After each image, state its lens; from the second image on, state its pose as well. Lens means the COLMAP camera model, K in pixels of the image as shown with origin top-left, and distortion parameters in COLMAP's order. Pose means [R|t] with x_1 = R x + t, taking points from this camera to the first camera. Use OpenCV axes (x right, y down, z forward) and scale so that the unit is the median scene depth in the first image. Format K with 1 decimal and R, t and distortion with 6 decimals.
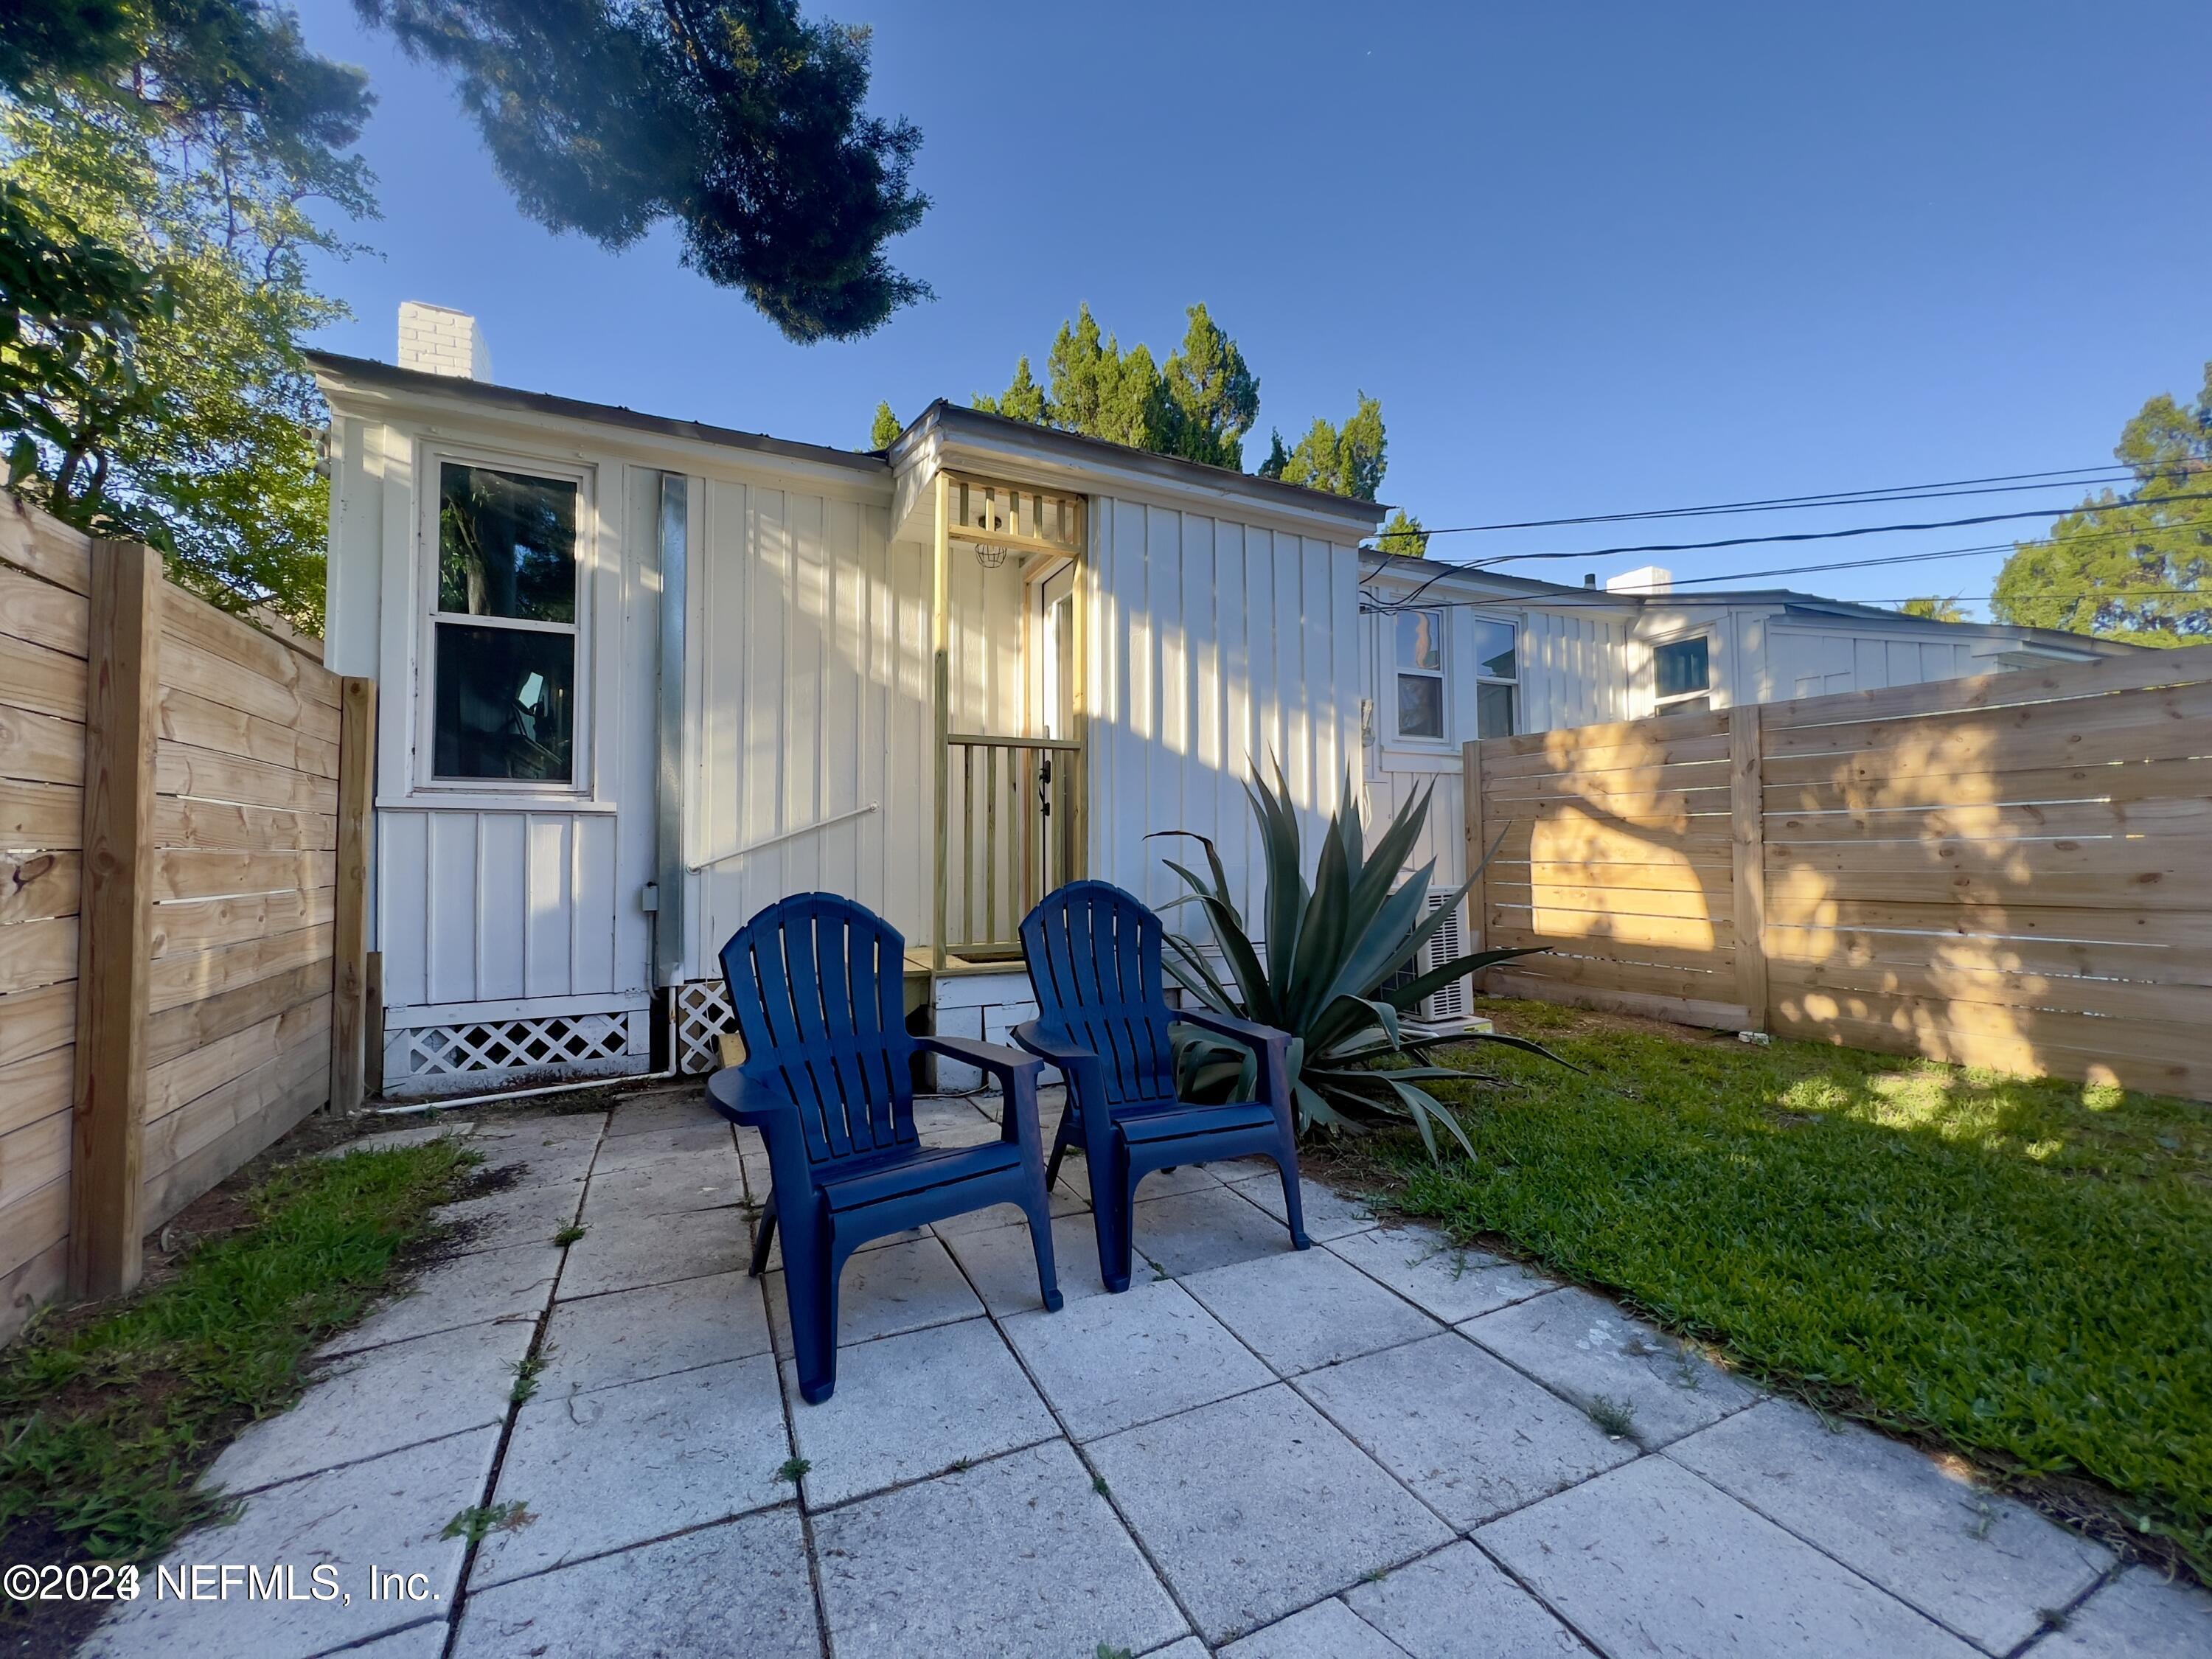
lens RADIAL K [[885.6, 0, 1106.6], [0, 885.6, 821.8], [0, 0, 1]] dist [-0.000372, -0.000231]
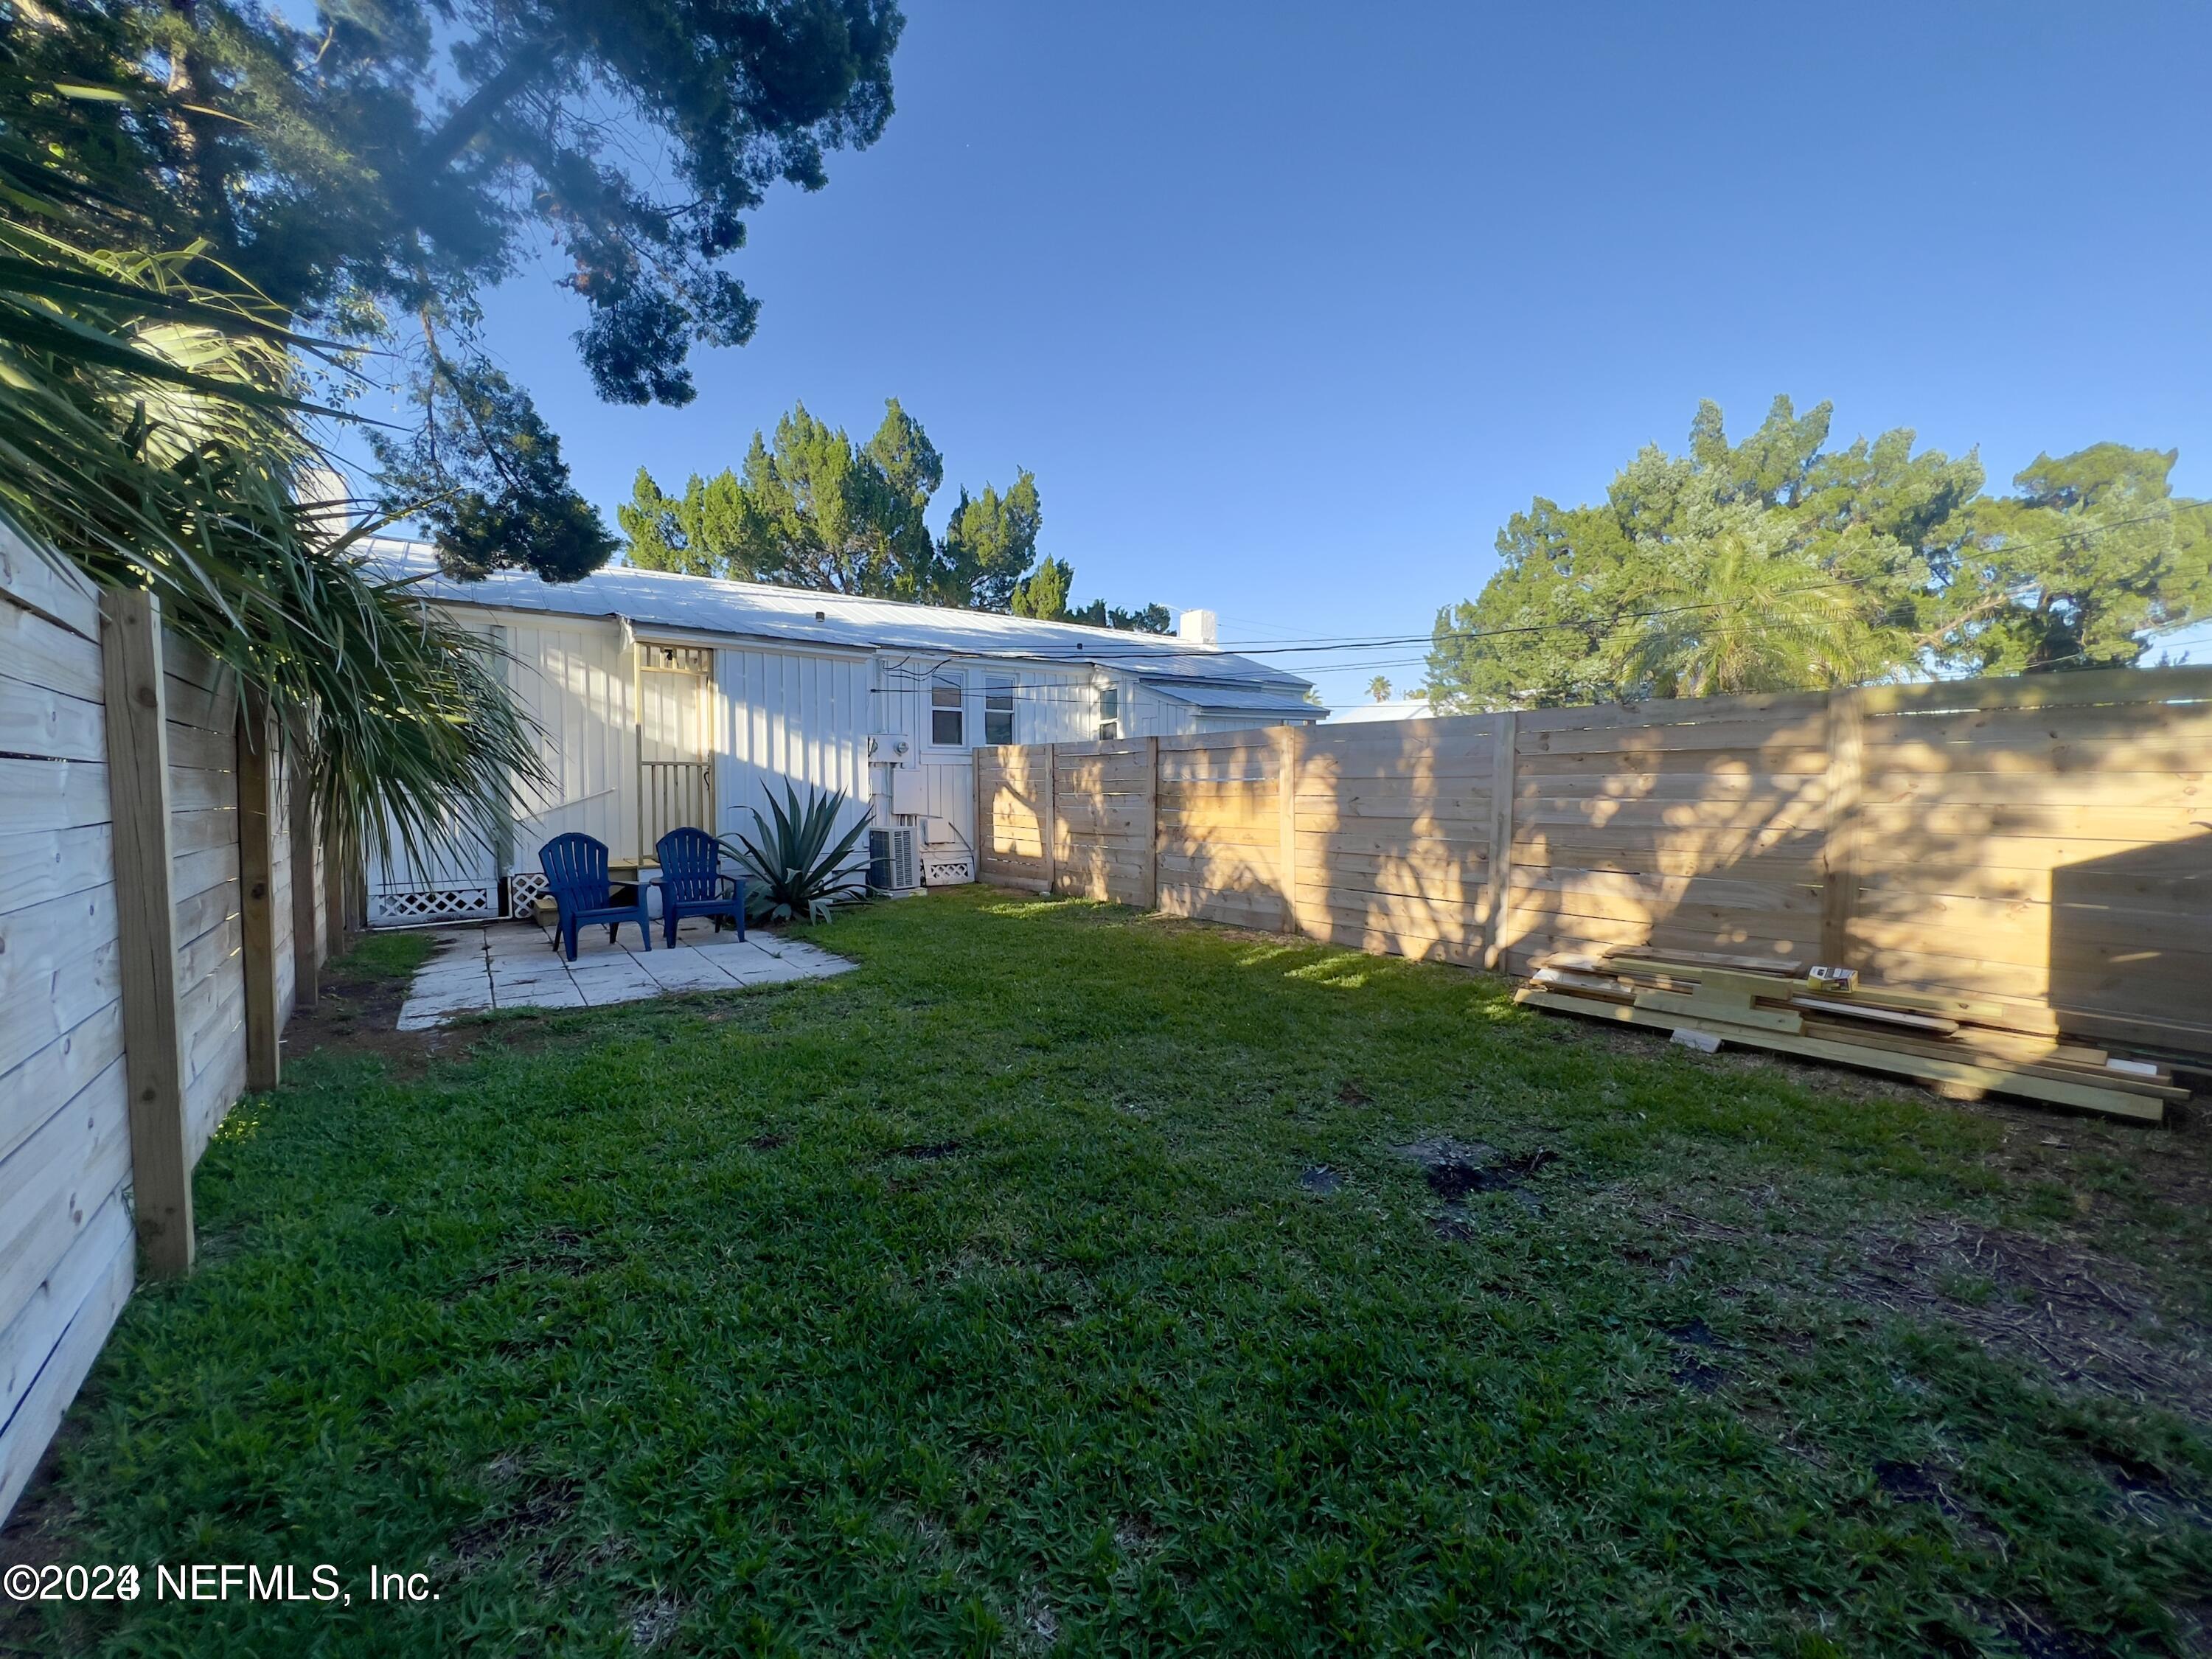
lens RADIAL K [[885.6, 0, 1101.5], [0, 885.6, 824.8], [0, 0, 1]] dist [-0.000372, -0.000231]
pose [[0.983823, -0.002280, 0.179127, 0.475636], [-0.011498, 0.997054, 0.075842, -0.102803], [-0.178772, -0.076675, 0.980898, -1.200188]]
